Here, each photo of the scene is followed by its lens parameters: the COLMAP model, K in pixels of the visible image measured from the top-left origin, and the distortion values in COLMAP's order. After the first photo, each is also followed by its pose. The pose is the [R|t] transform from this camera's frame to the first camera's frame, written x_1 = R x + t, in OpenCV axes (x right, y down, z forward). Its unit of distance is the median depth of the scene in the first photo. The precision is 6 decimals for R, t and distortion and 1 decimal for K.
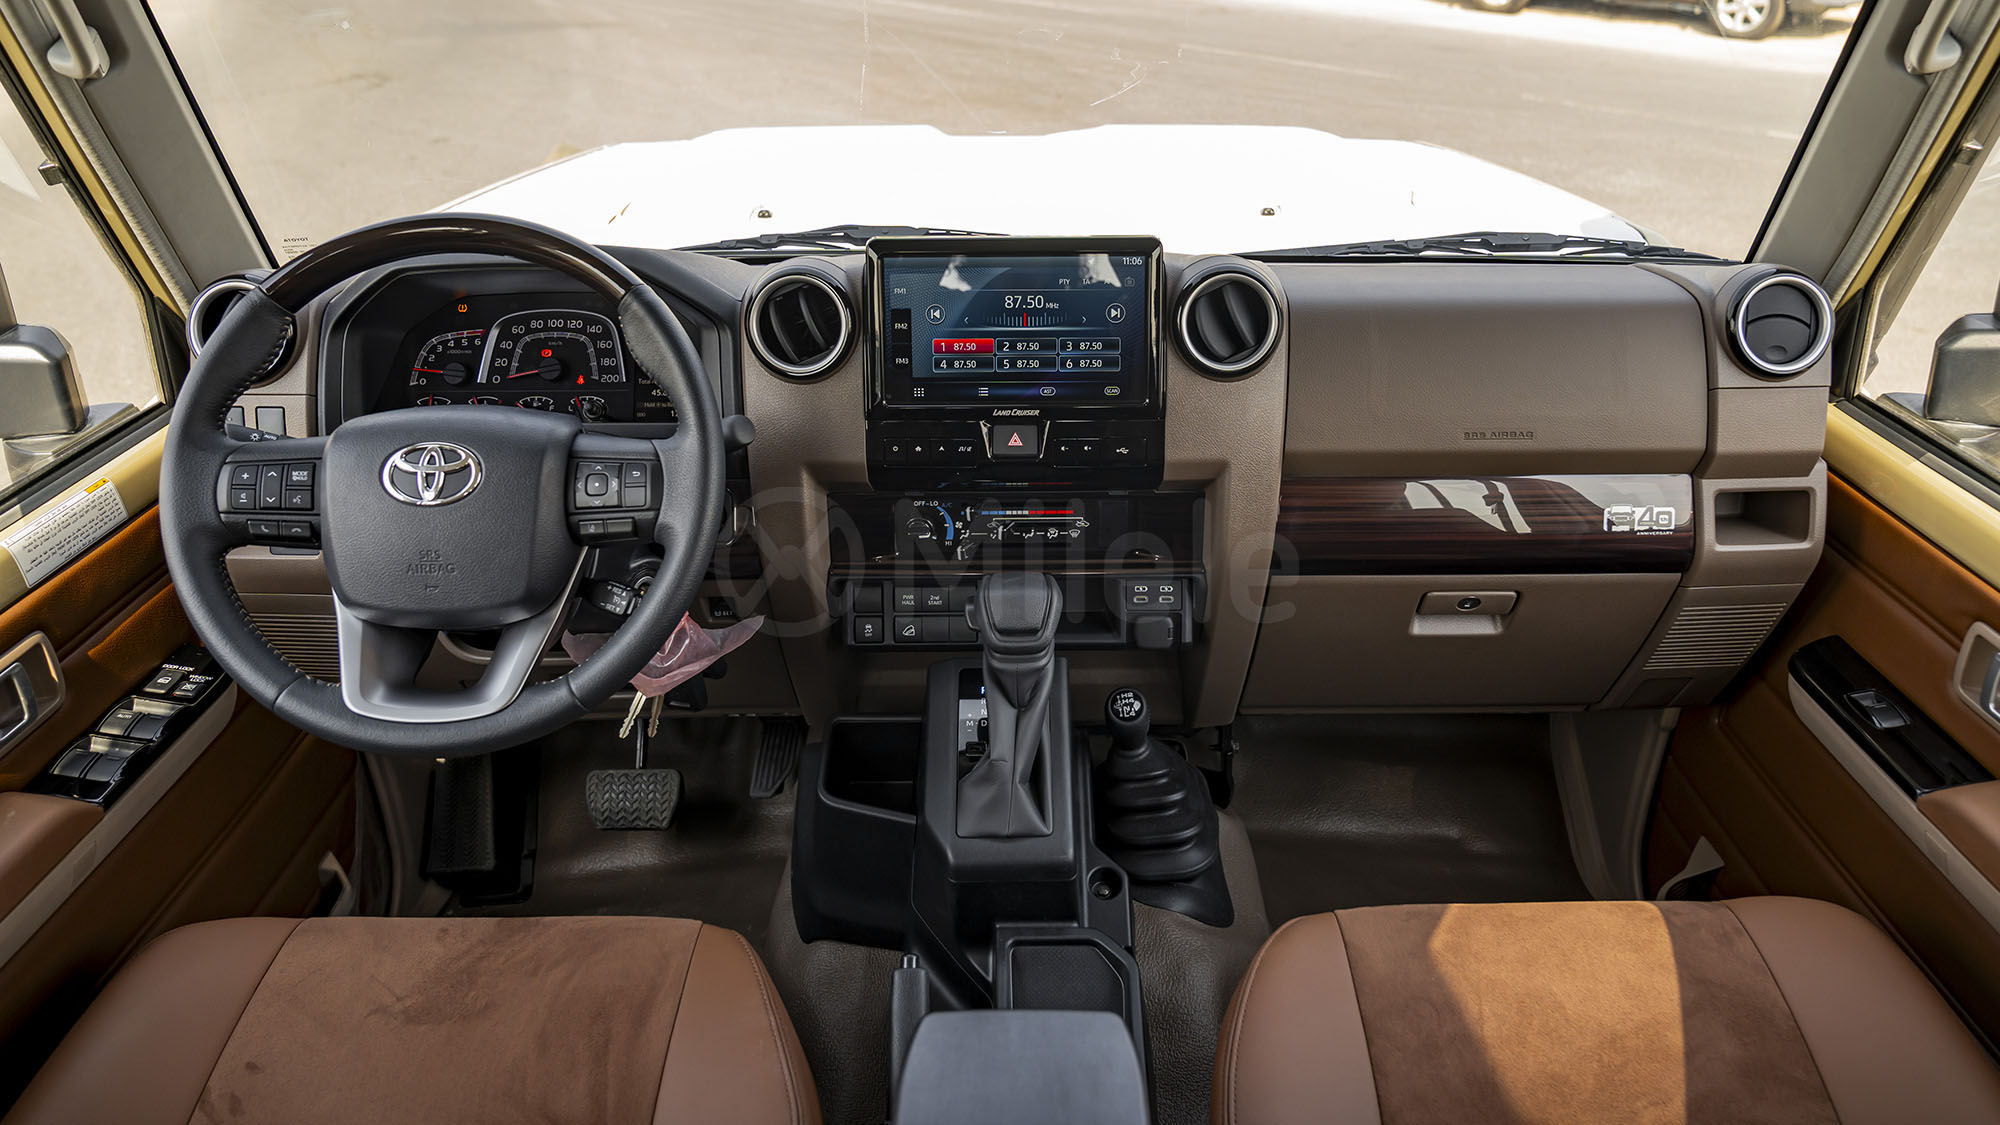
lens RADIAL K [[1432.9, 0, 1004.1], [0, 1432.9, 465.1], [0, 0, 1]] dist [-0.008708, 0.001800]
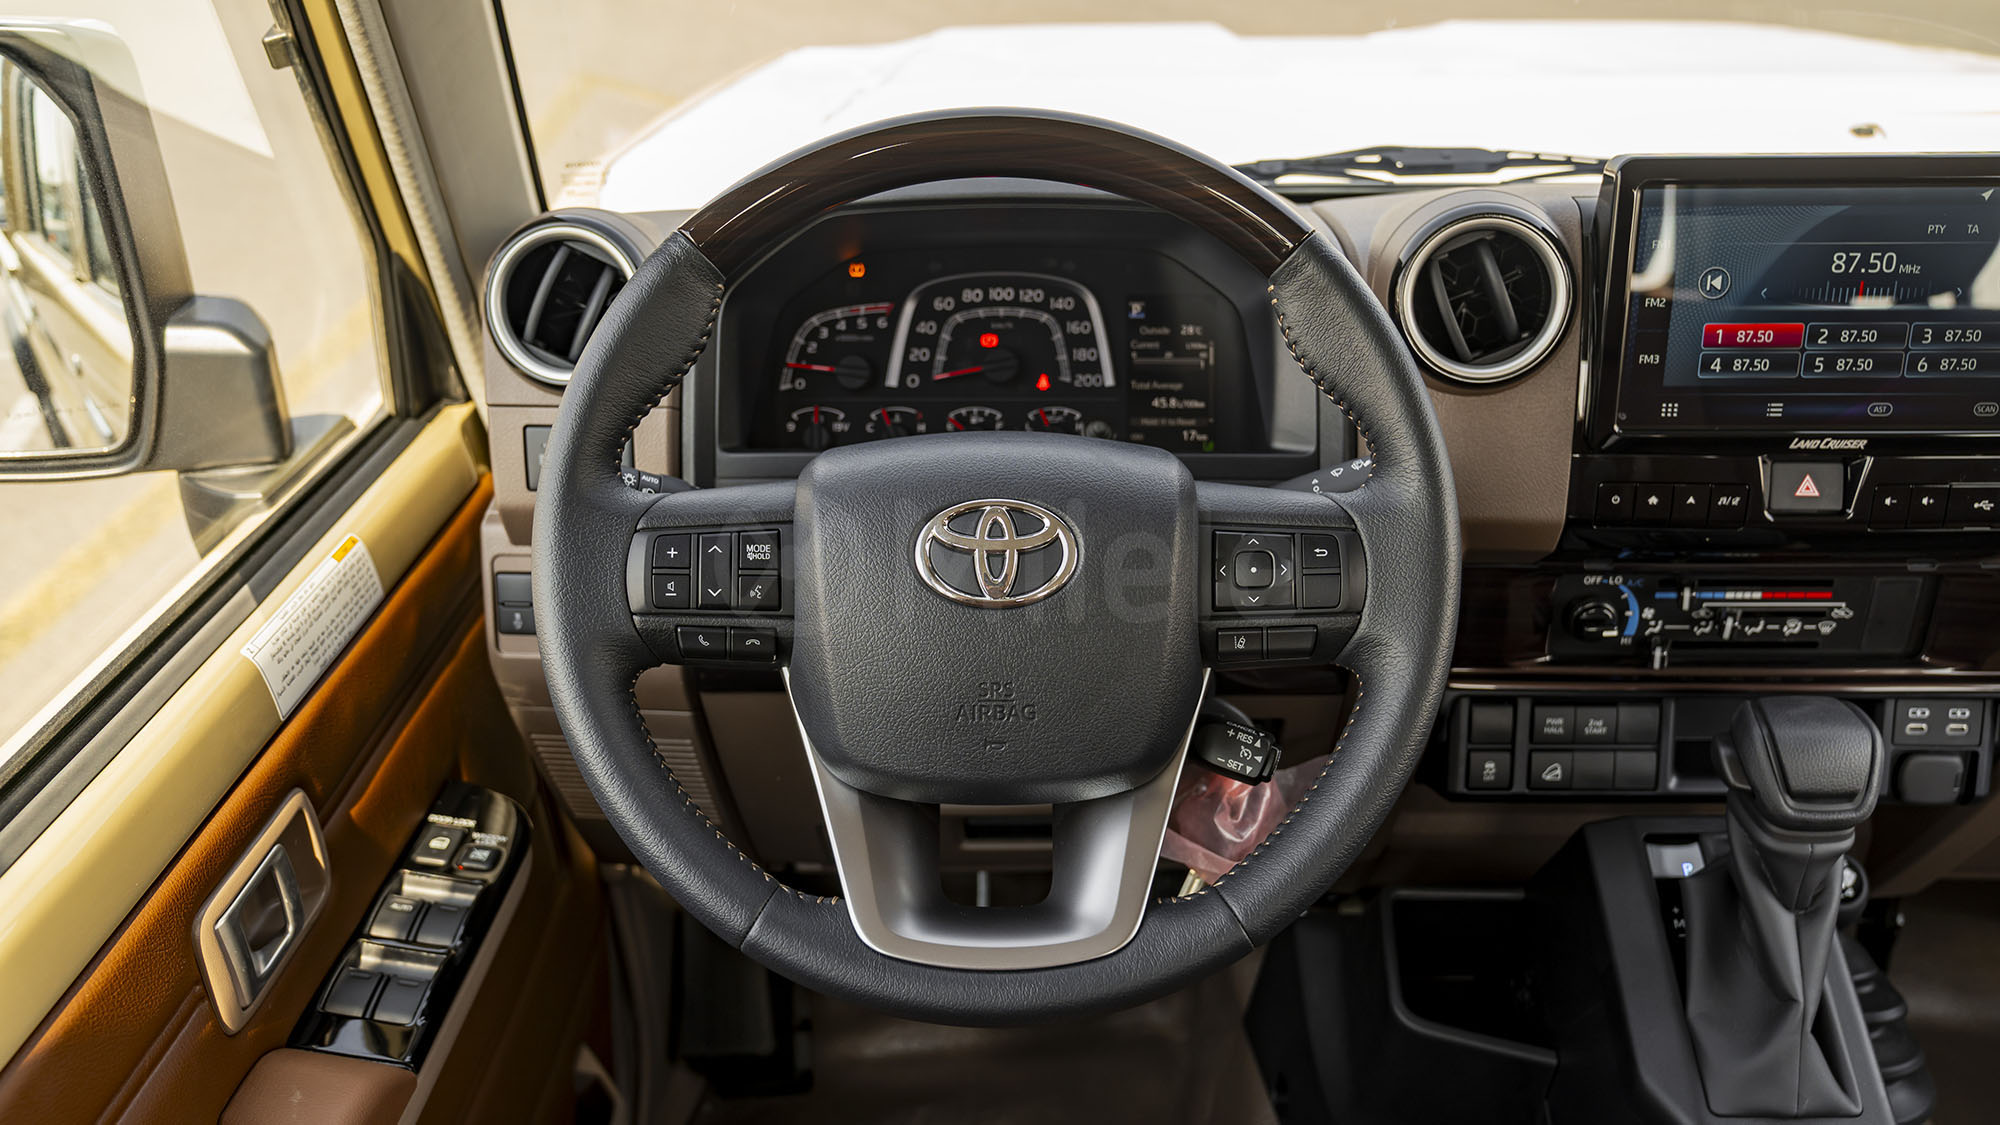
lens RADIAL K [[1661.9, 0, 1000.0], [0, 1661.9, 562.5], [0, 0, 1]] dist [-0.005294, 0.001138]
pose [[0.999521, 0.007584, -0.030017, -0.313614], [-0.005642, 0.997918, 0.064246, -0.028393], [0.030442, -0.064046, 0.997483, 0.261474]]
